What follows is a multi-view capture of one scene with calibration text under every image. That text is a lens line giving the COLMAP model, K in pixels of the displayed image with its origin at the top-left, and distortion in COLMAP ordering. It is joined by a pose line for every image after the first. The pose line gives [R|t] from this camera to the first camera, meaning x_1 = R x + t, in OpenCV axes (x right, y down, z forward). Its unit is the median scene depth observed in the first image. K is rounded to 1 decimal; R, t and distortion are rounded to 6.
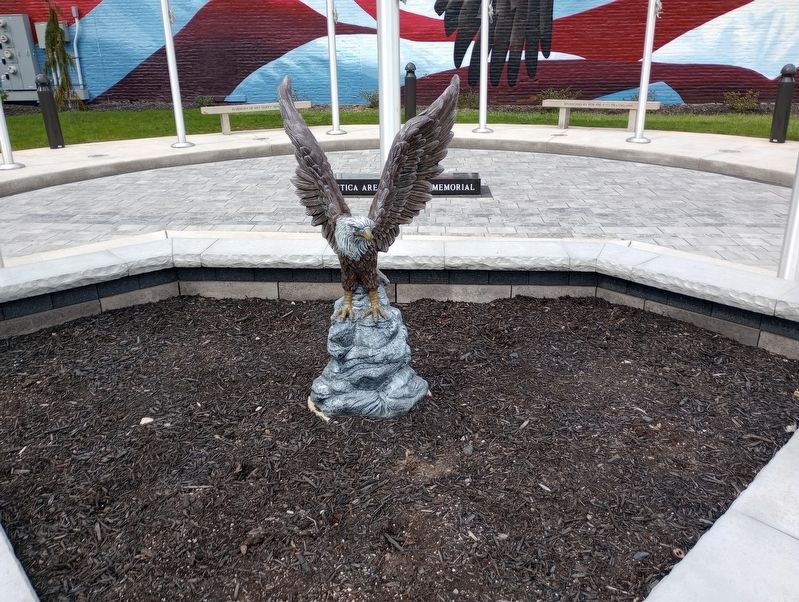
lens RADIAL K [[634.4, 0, 399.5], [0, 634.4, 301.0], [0, 0, 1]] dist [0.024036, -0.003730]
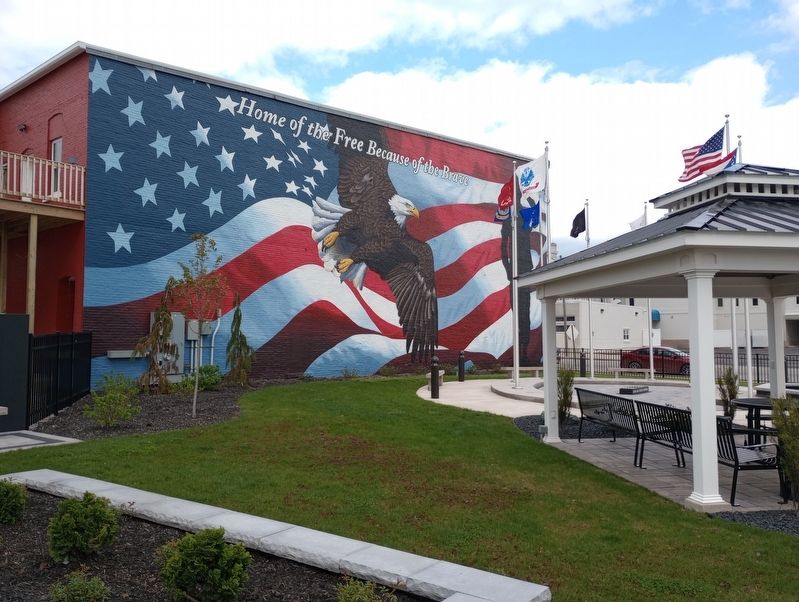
lens RADIAL K [[634.4, 0, 399.5], [0, 634.4, 301.0], [0, 0, 1]] dist [0.024036, -0.003730]
pose [[0.555913, 0.064541, 0.828731, -1.408453], [0.277120, 0.925556, -0.257974, -0.054052], [-0.783687, 0.373069, 0.496643, 0.092571]]
